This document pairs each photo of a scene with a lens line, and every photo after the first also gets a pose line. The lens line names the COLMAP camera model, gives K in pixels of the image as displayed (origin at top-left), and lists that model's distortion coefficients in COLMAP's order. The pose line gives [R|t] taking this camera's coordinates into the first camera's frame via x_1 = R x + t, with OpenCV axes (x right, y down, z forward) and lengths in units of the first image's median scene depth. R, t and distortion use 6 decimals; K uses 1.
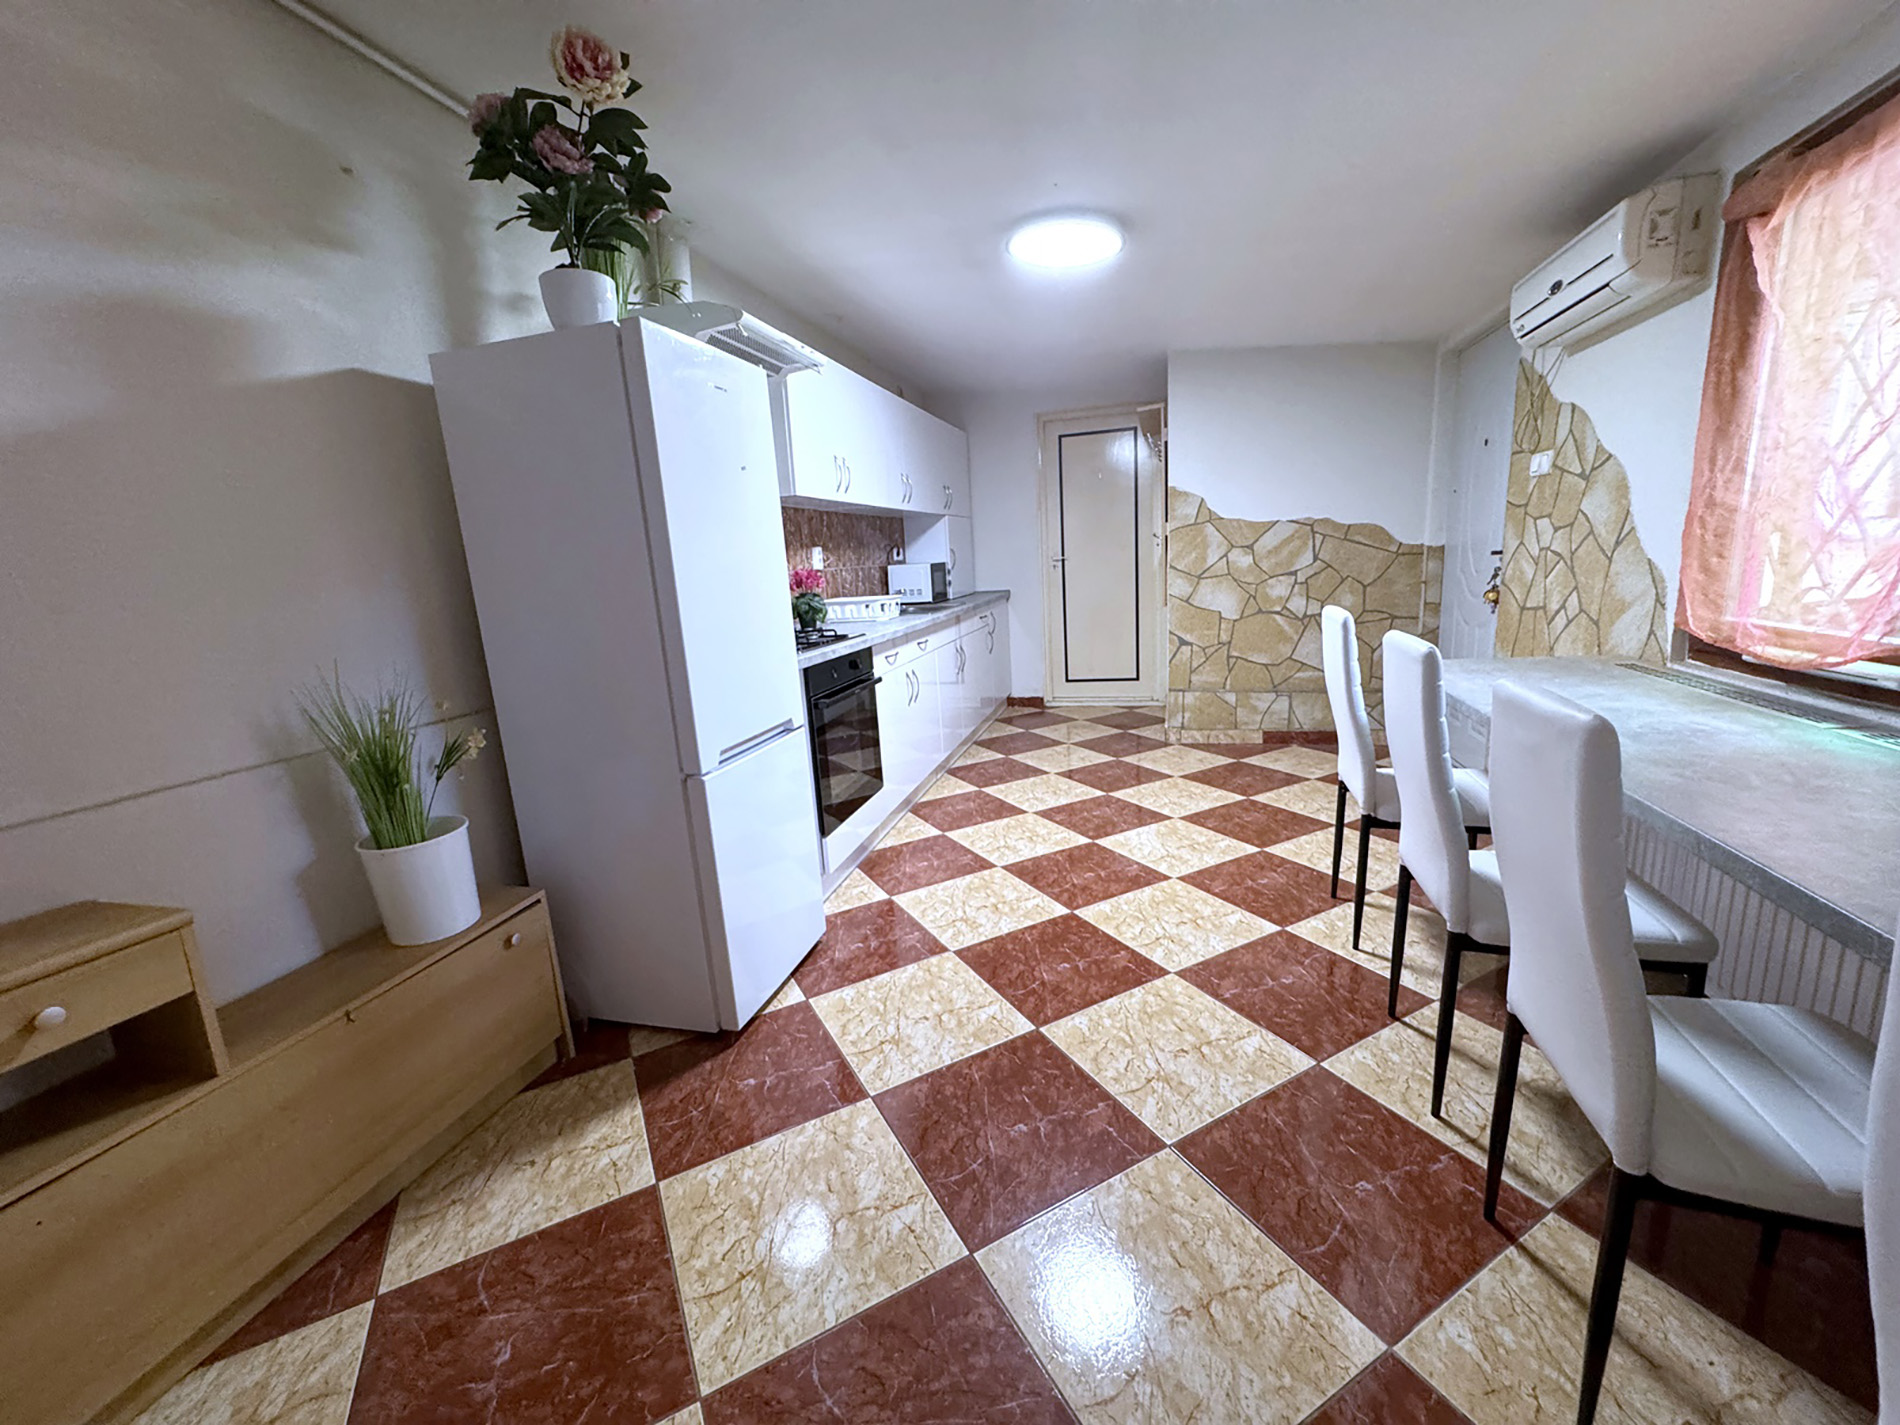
lens RADIAL K [[756.2, 0, 952.1], [0, 756.2, 712.7], [0, 0, 1]] dist [-0.001701, 0.000051]
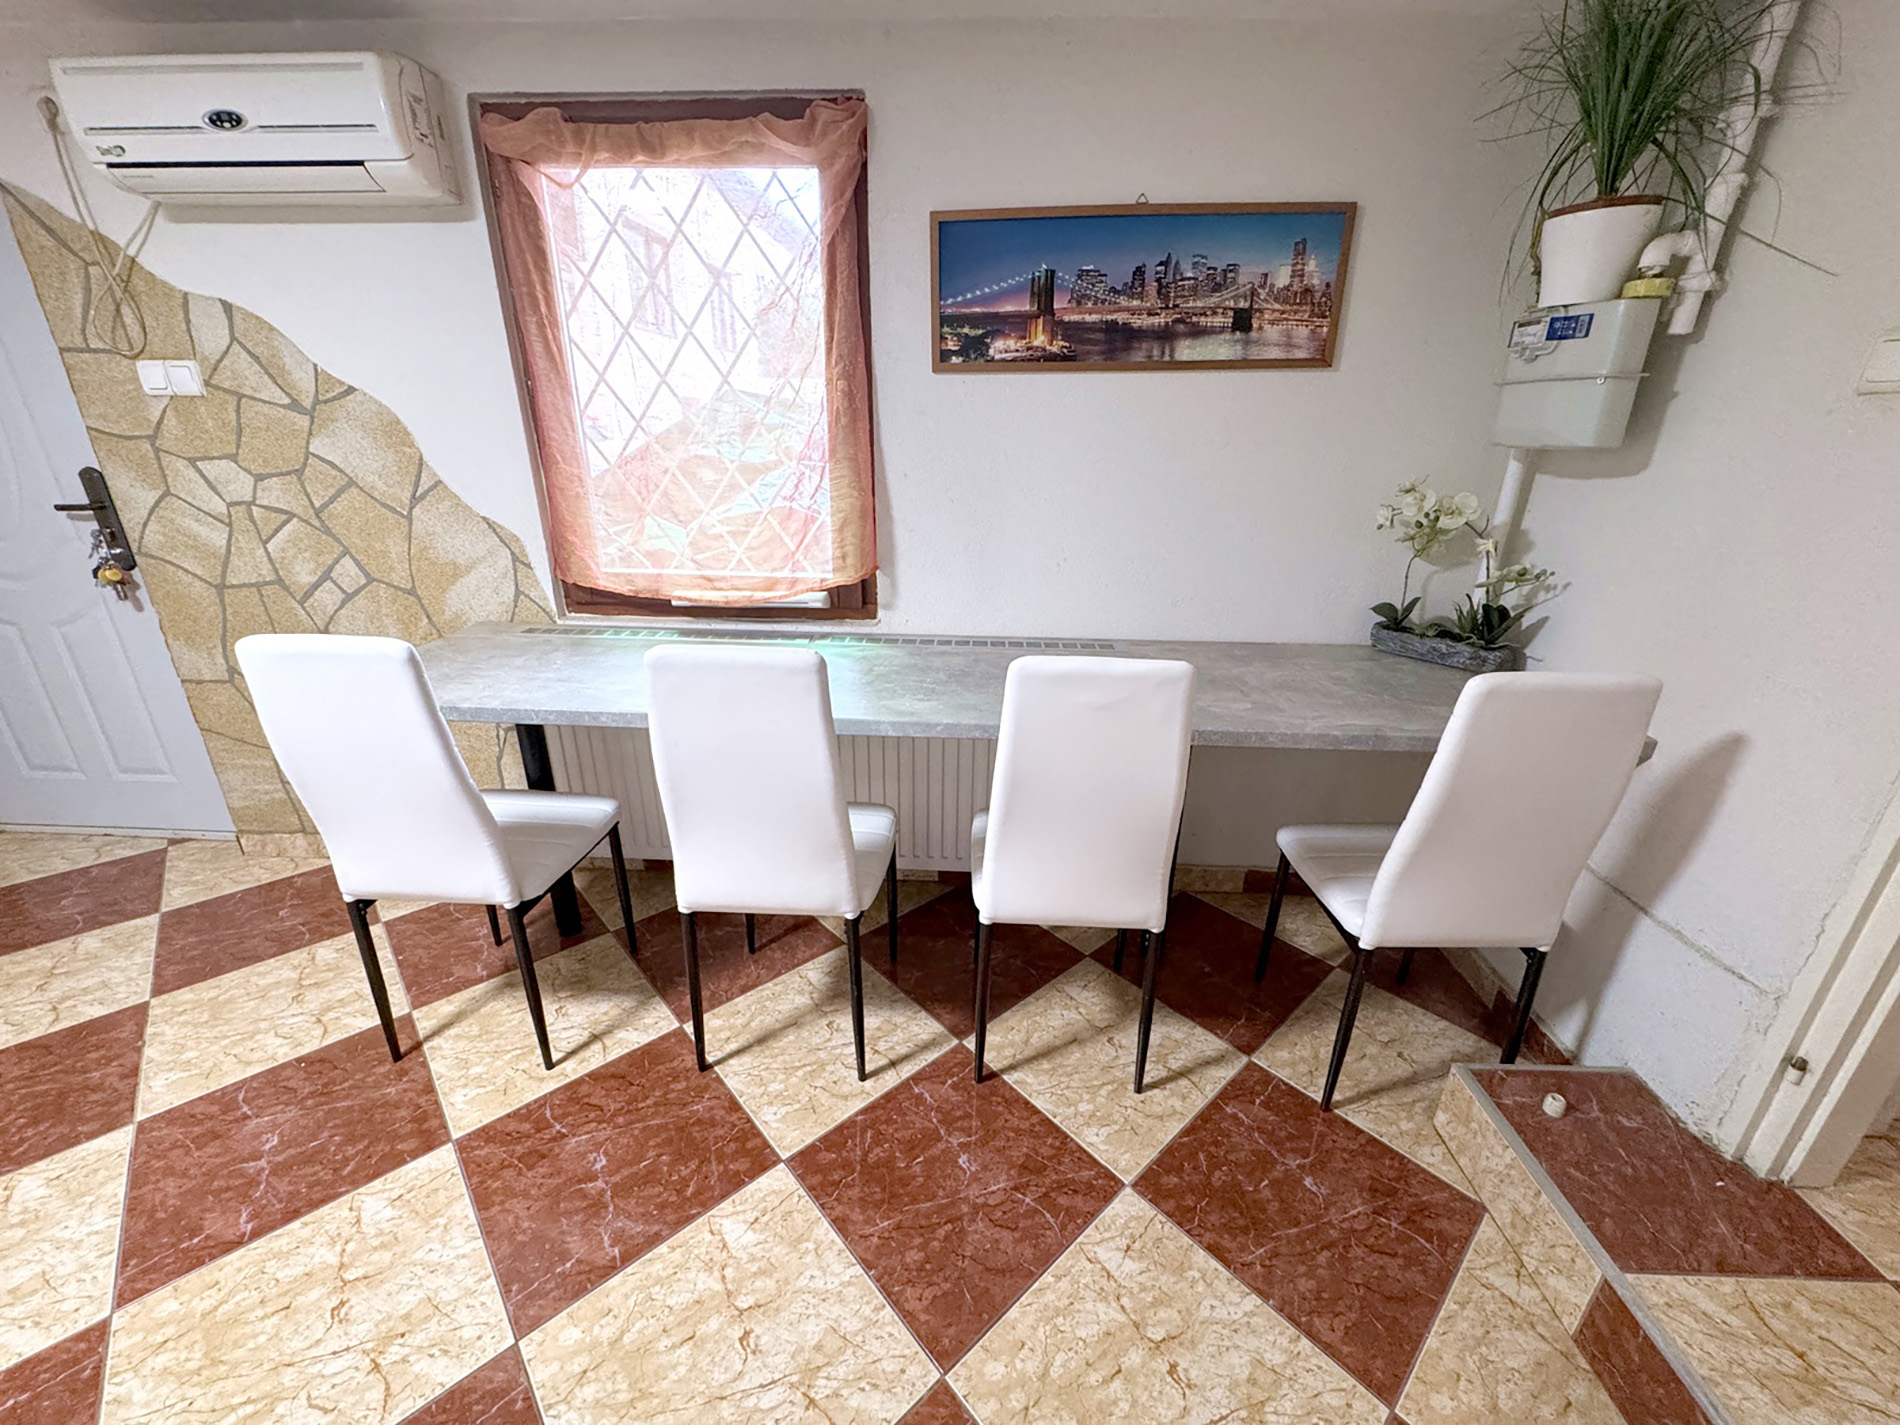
lens RADIAL K [[756.2, 0, 945.9], [0, 756.2, 711.4], [0, 0, 1]] dist [-0.001701, 0.000051]
pose [[-0.233660, -0.295088, 0.926459, -0.125707], [0.198372, 0.918326, 0.342528, -0.166768], [-0.951868, 0.263818, -0.156039, 0.587193]]
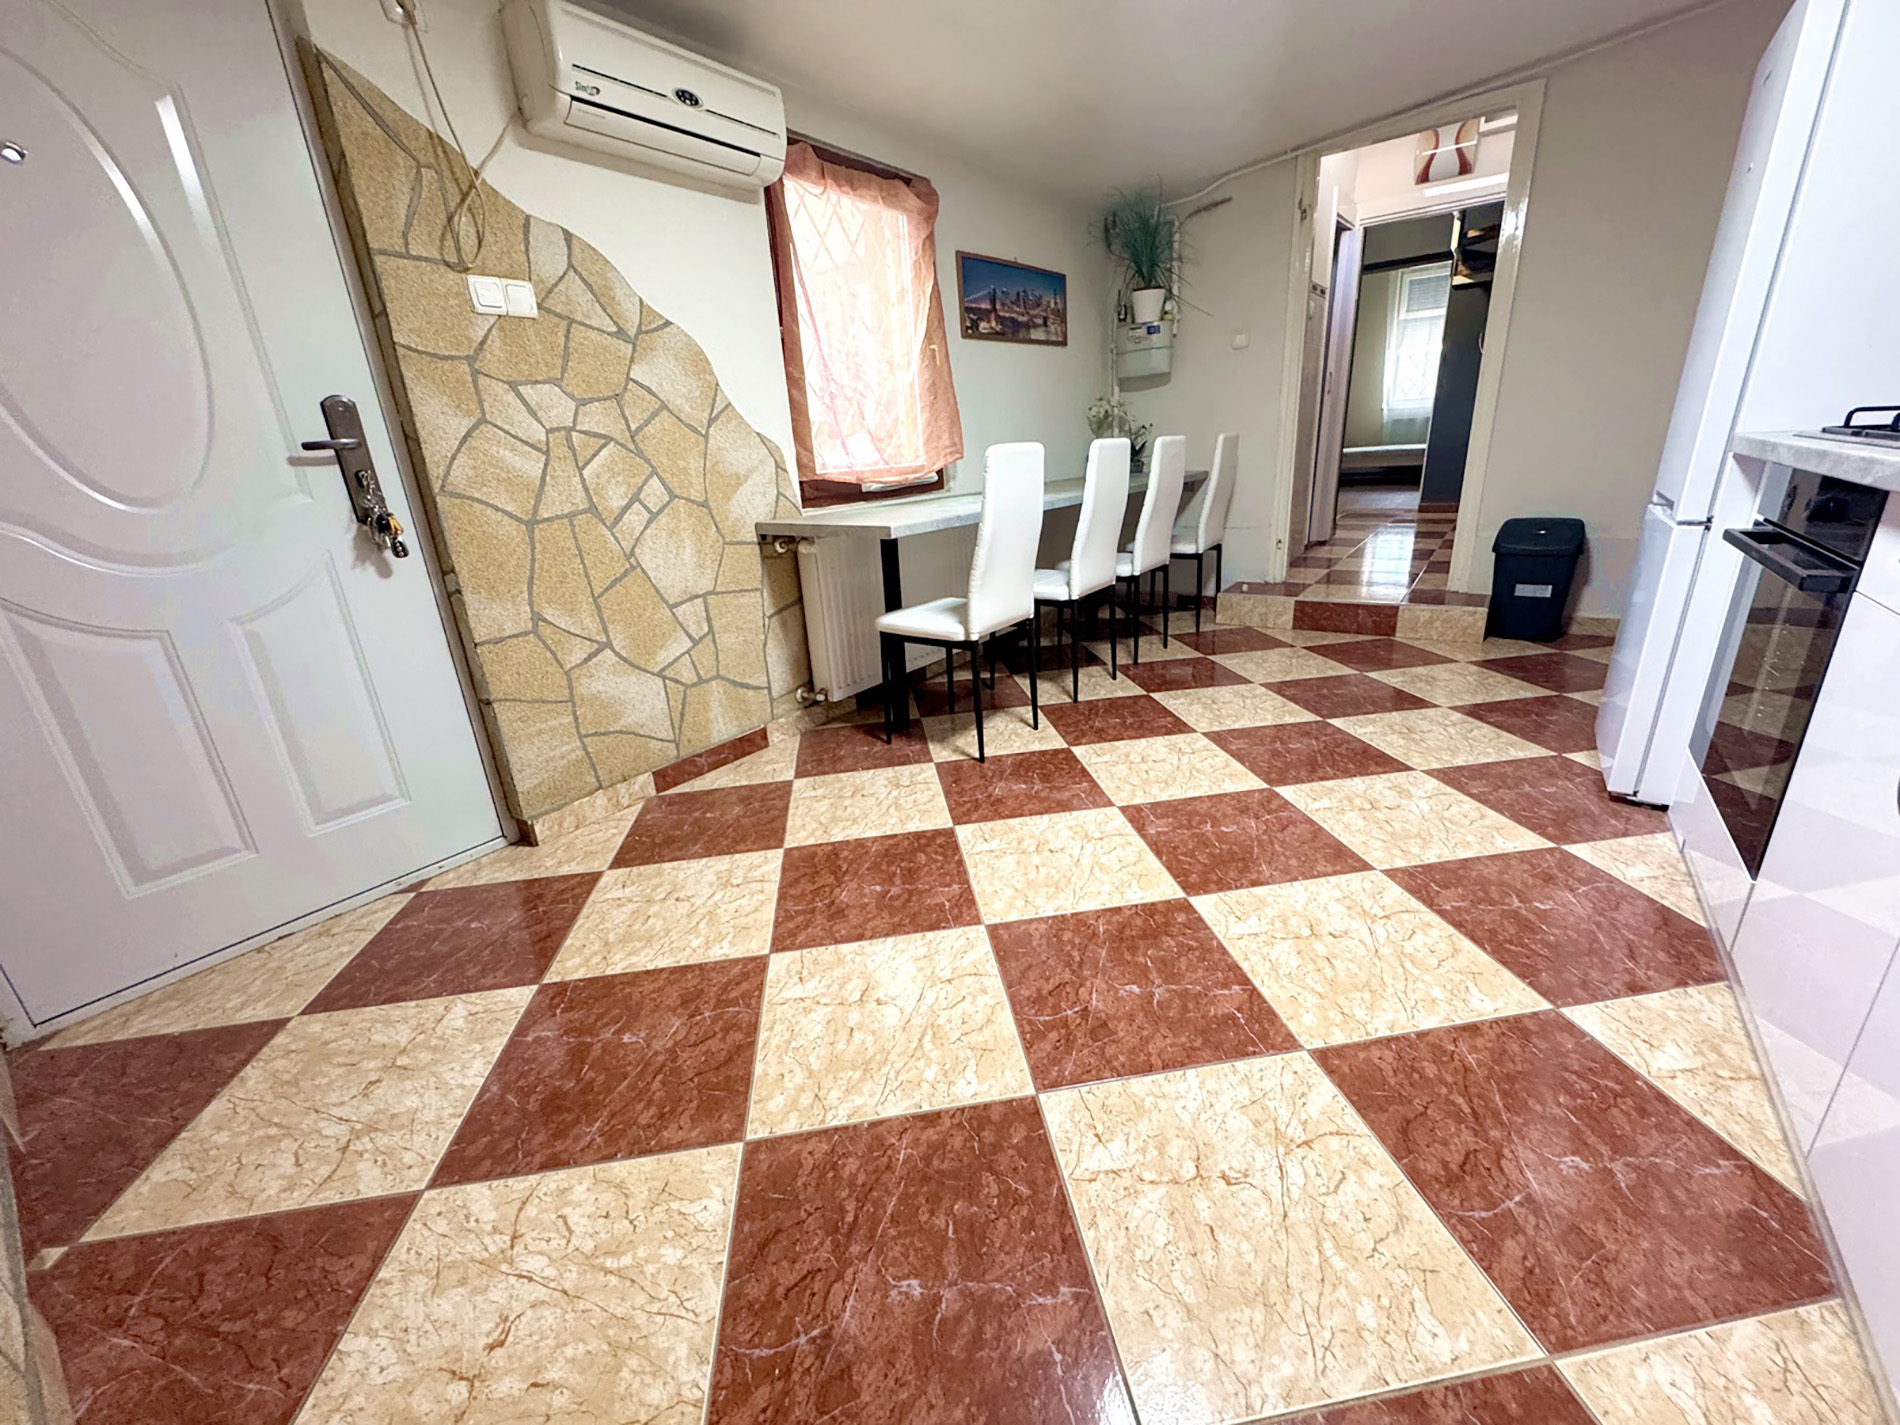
lens RADIAL K [[756.2, 0, 948.2], [0, 756.2, 712.0], [0, 0, 1]] dist [-0.001701, 0.000051]
pose [[-0.928450, -0.008019, 0.371371, 0.186612], [0.184297, 0.858092, 0.479284, -0.298832], [-0.322514, 0.513433, -0.795218, 1.812864]]
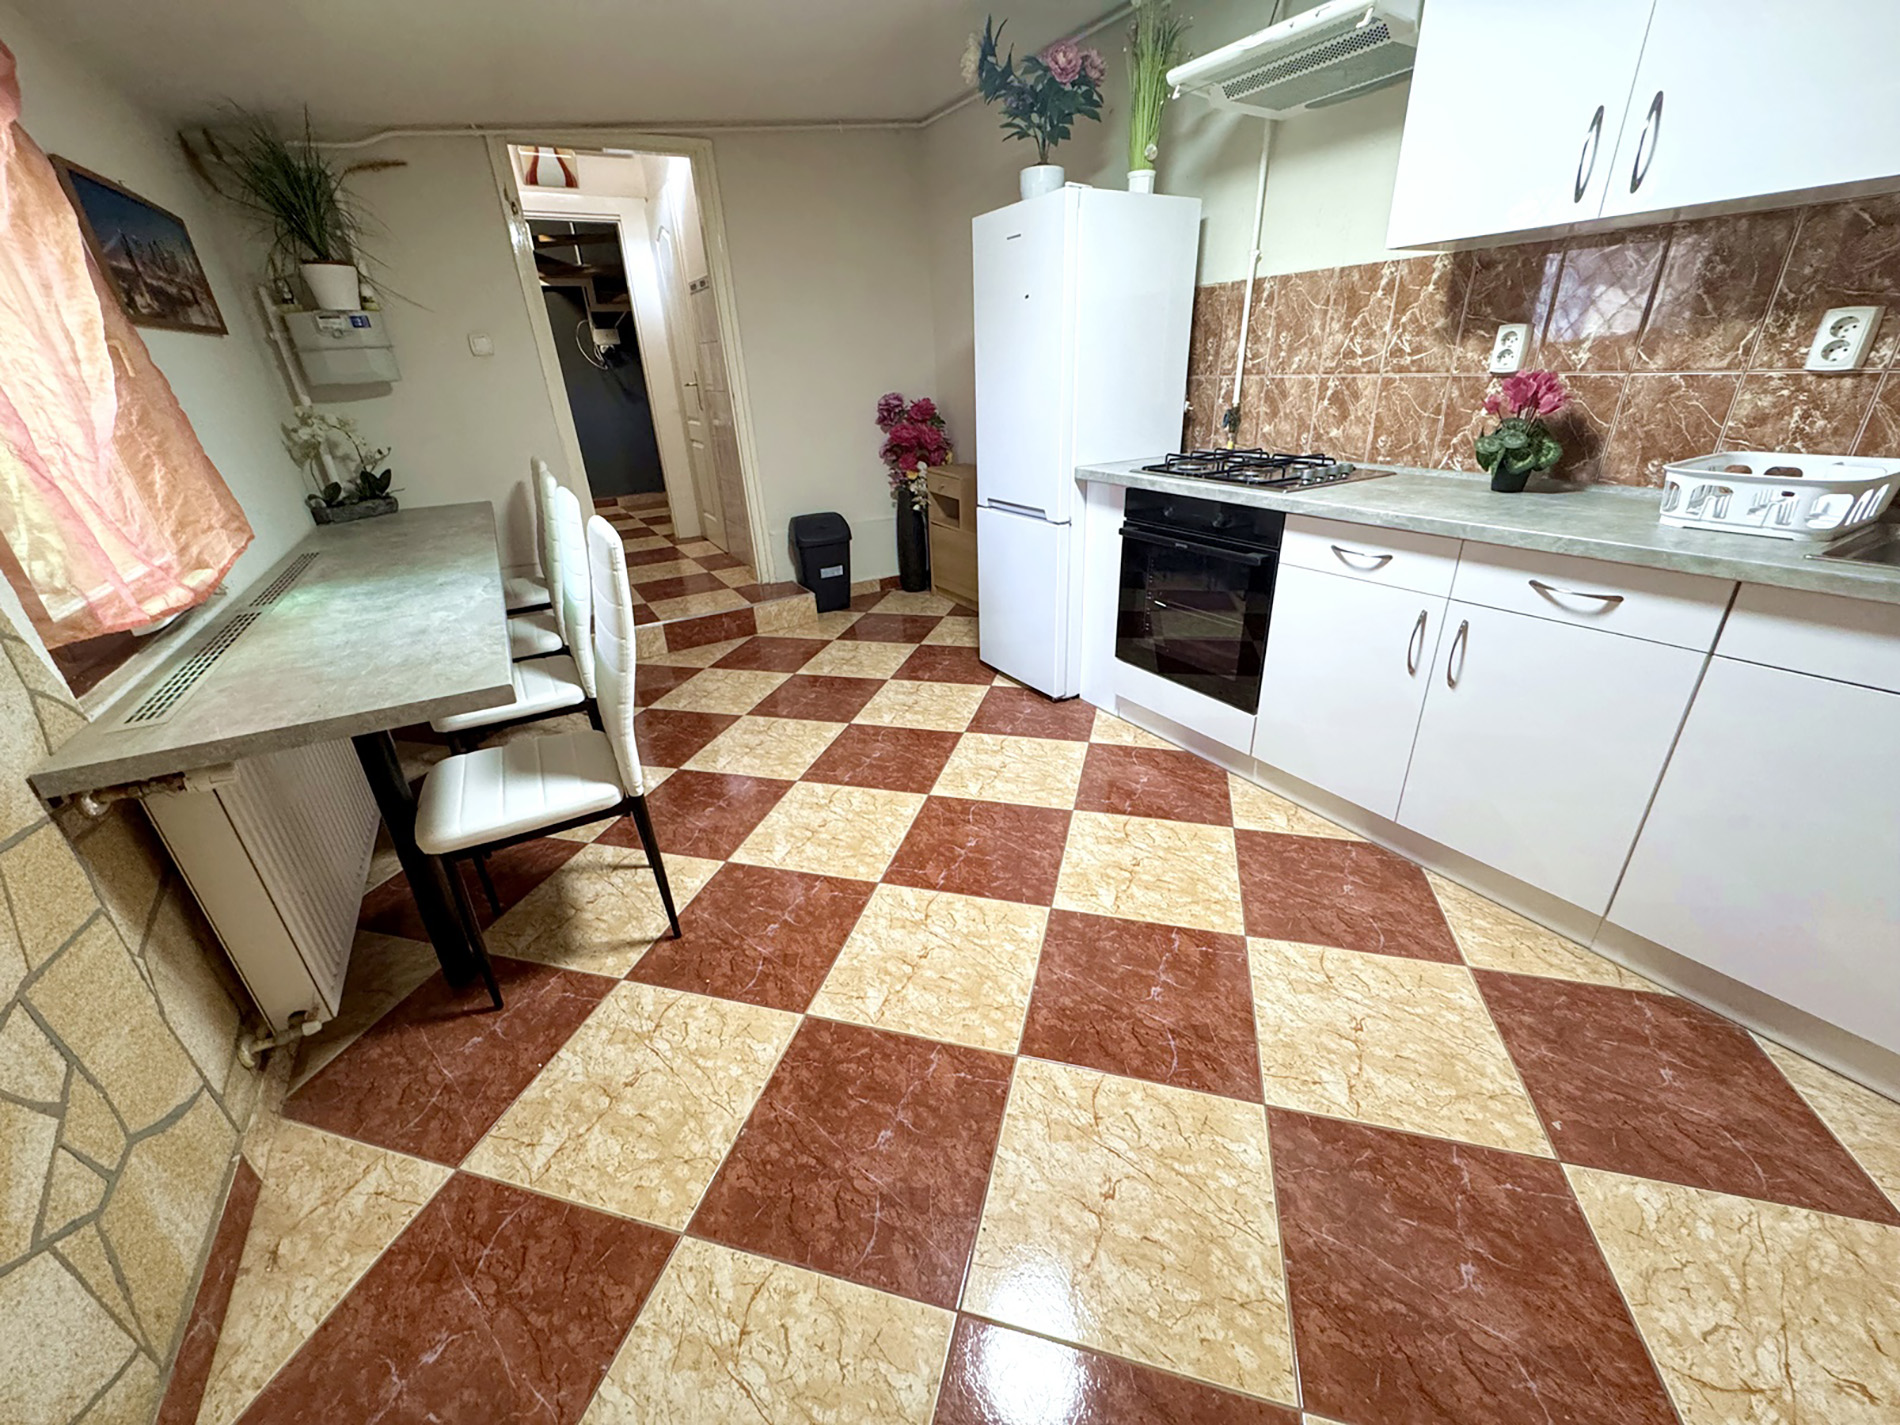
lens RADIAL K [[756.2, 0, 947.3], [0, 756.2, 713.1], [0, 0, 1]] dist [-0.001701, 0.000051]
pose [[-0.688524, 0.381978, -0.616464, 0.715407], [-0.064332, 0.814524, 0.576552, -0.386112], [0.722354, 0.436628, -0.536246, 1.532545]]
